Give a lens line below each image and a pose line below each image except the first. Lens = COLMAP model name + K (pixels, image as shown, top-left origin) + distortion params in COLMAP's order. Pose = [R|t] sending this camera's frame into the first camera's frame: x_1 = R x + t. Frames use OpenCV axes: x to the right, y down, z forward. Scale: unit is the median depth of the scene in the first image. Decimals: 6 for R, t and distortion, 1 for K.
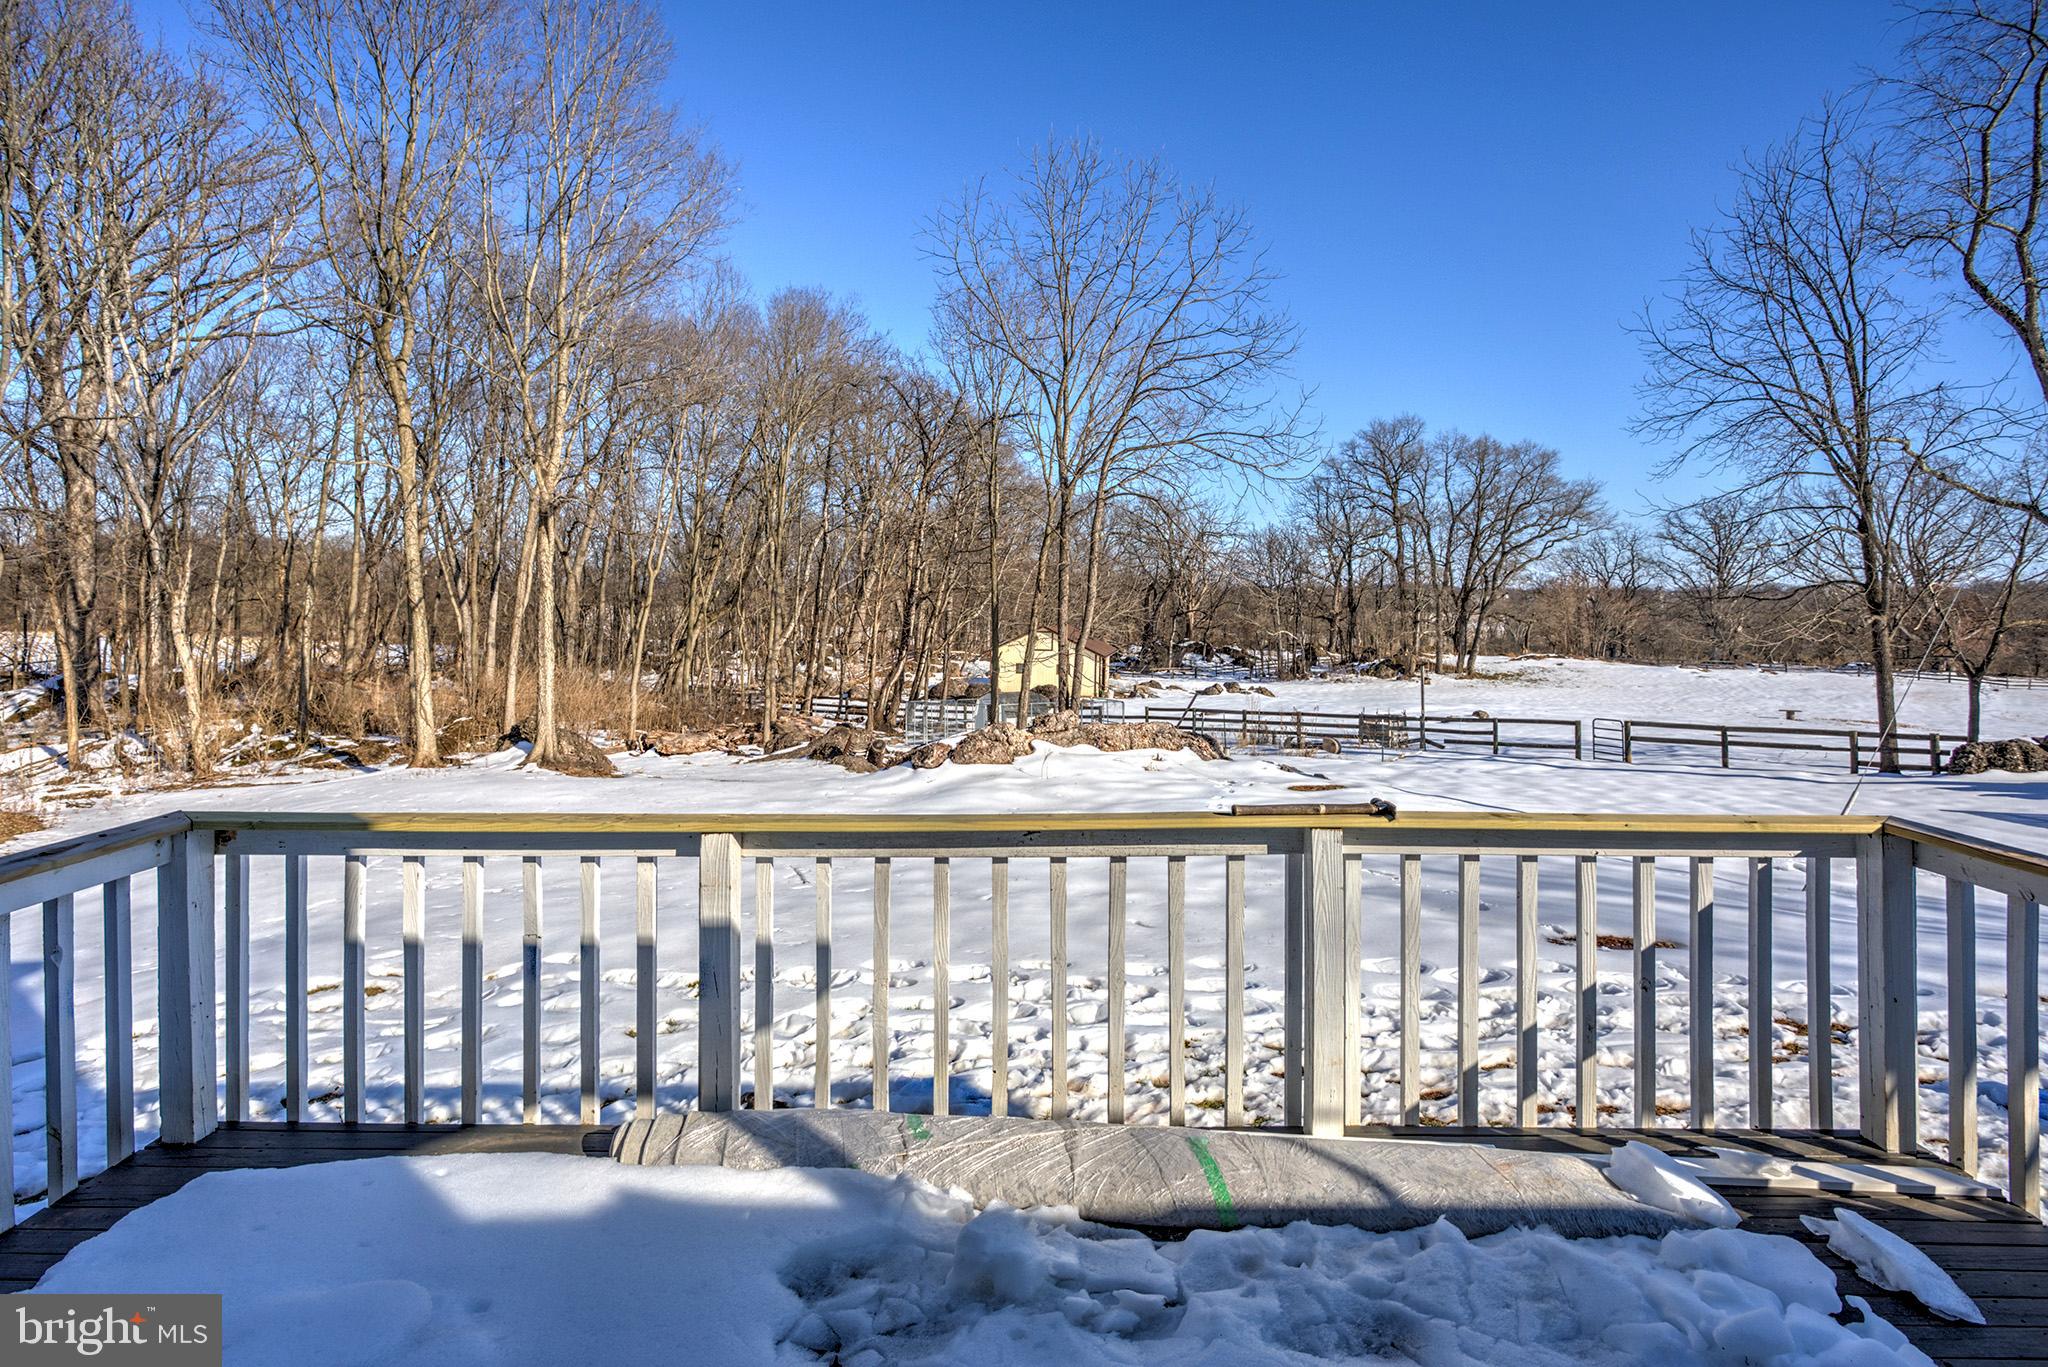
lens RADIAL K [[1038.4, 0, 1017.9], [0, 1038.4, 595.9], [0, 0, 1]] dist [0.002719, 0.001188]
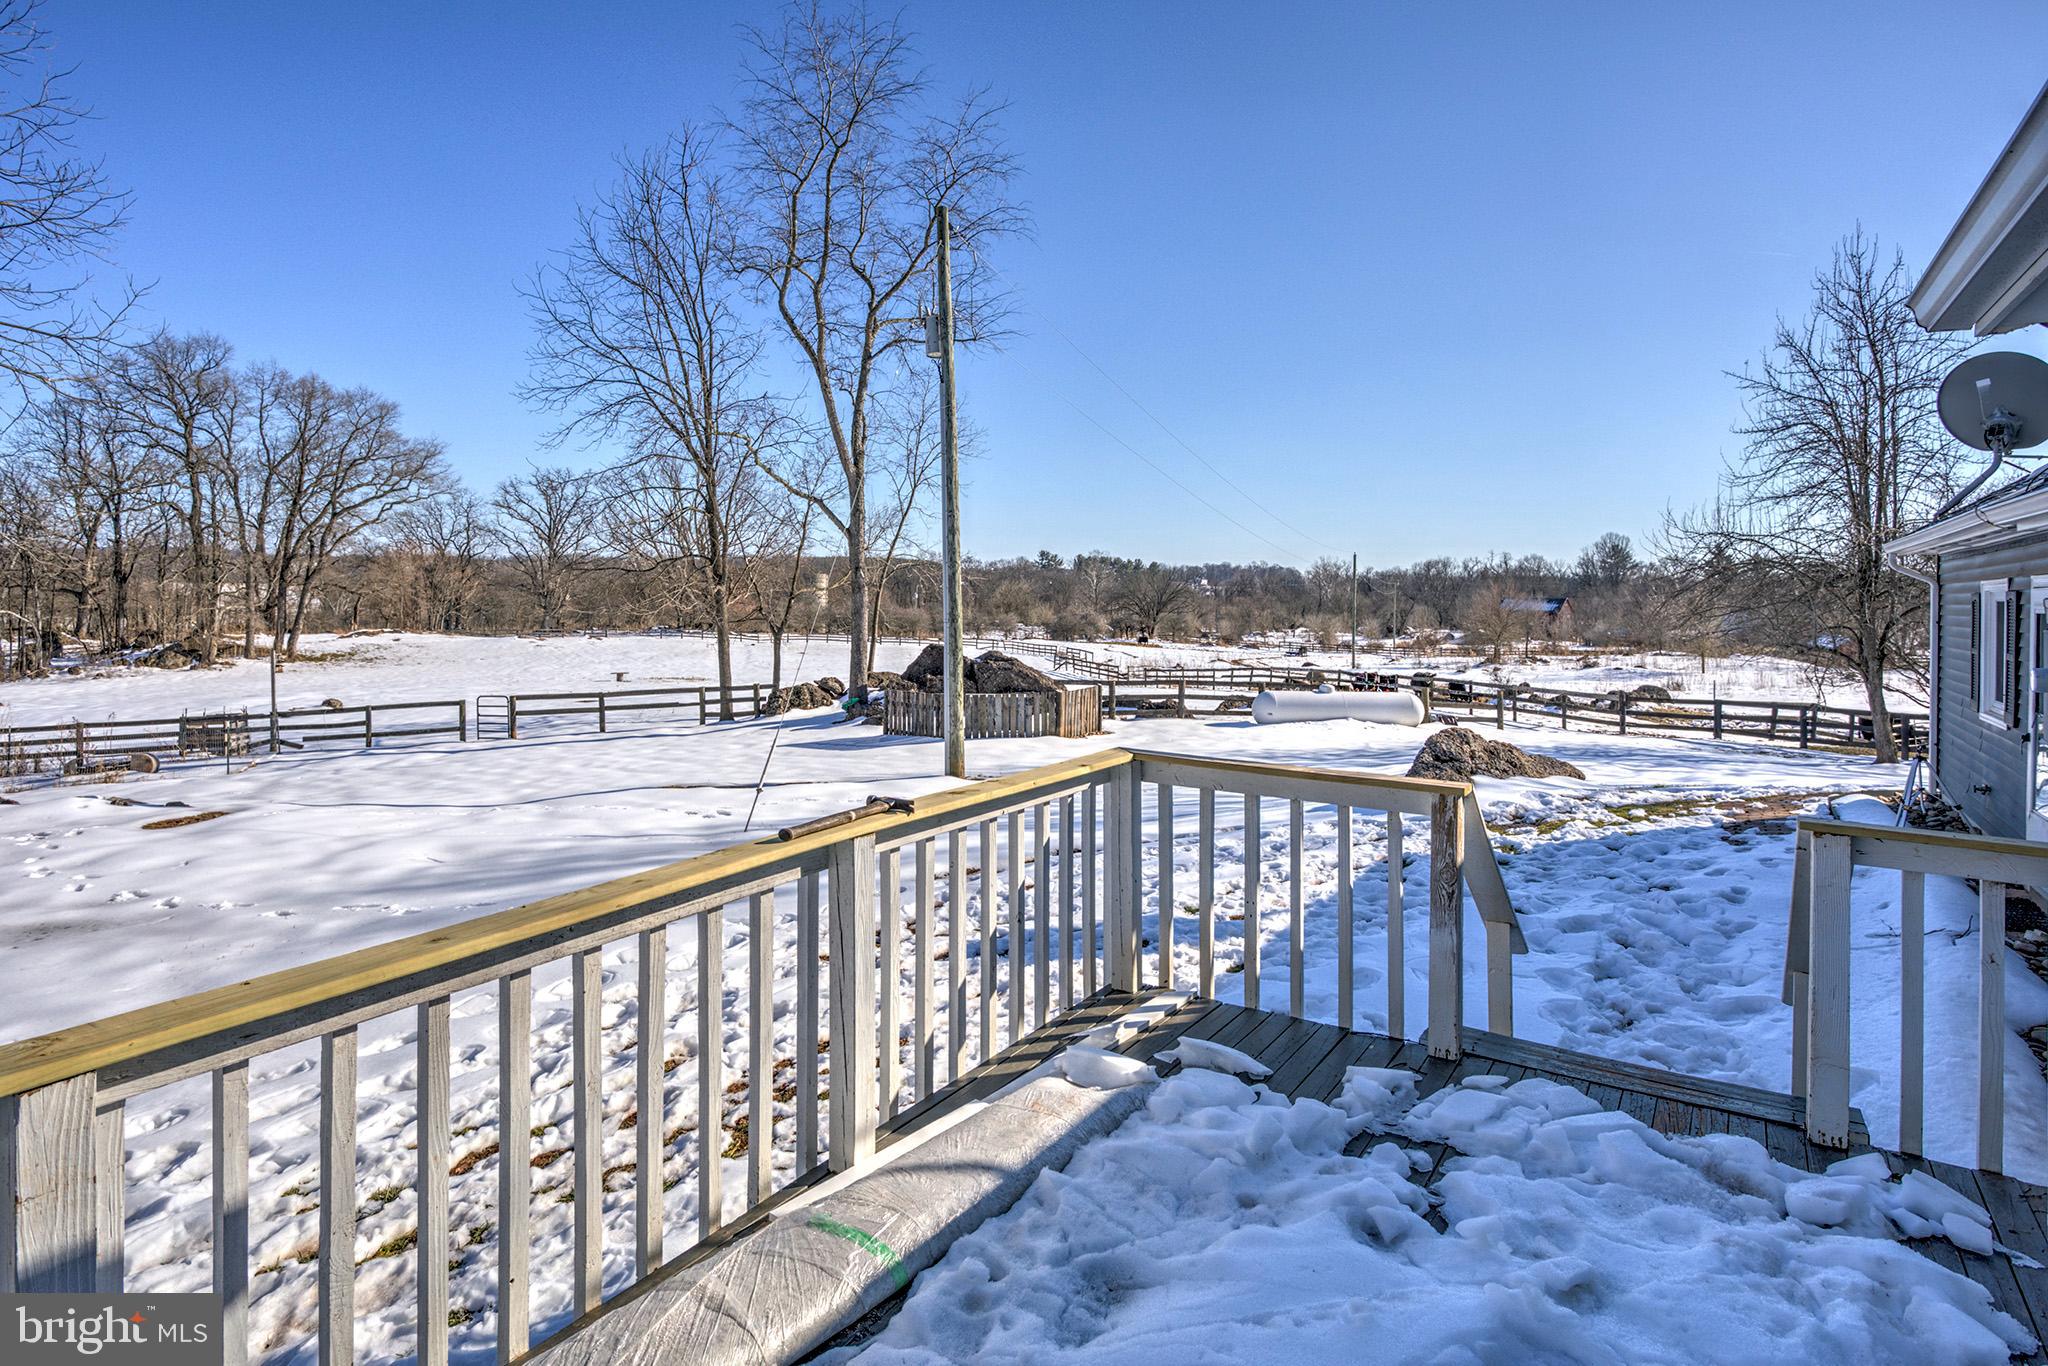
lens RADIAL K [[1136.8, 0, 1016.0], [0, 1136.8, 577.7], [0, 0, 1]] dist [-0.002167, 0.000964]
pose [[0.544942, -0.000309, 0.838474, -0.036951], [-0.010034, 0.999926, 0.006890, -0.001388], [-0.838414, -0.012168, 0.544899, 0.024249]]
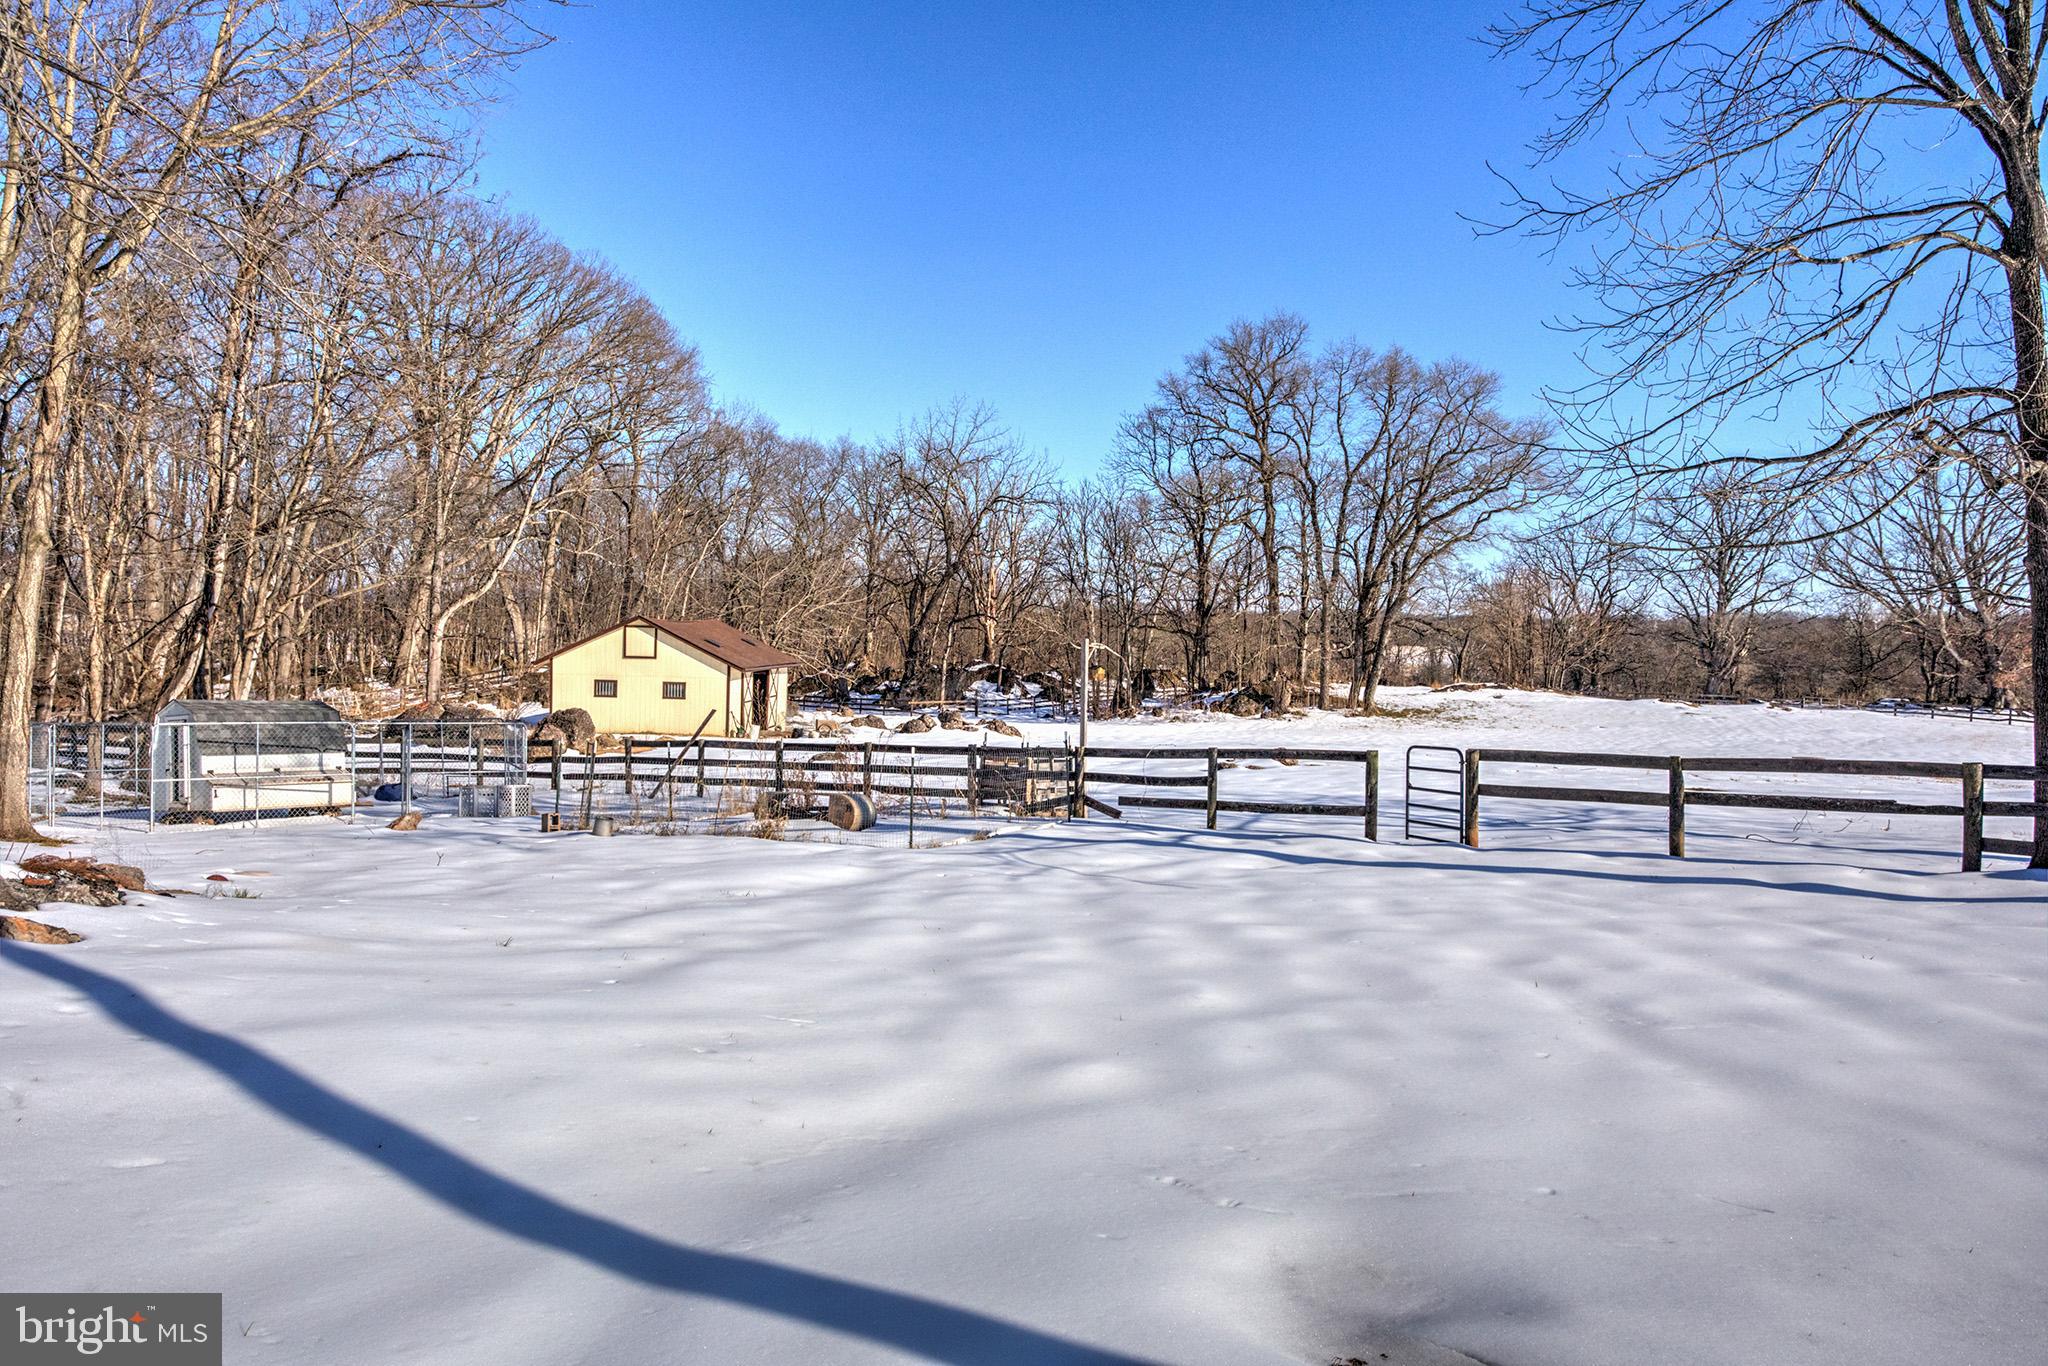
lens RADIAL K [[1376.6, 0, 1024.0], [0, 1376.6, 683.0], [0, 0, 1]] dist [-0.000933, -0.000901]
pose [[0.992538, 0.006291, 0.121773, 0.264589], [-0.011579, 0.999018, 0.042766, 0.056204], [-0.121384, -0.043857, 0.991636, 0.365591]]
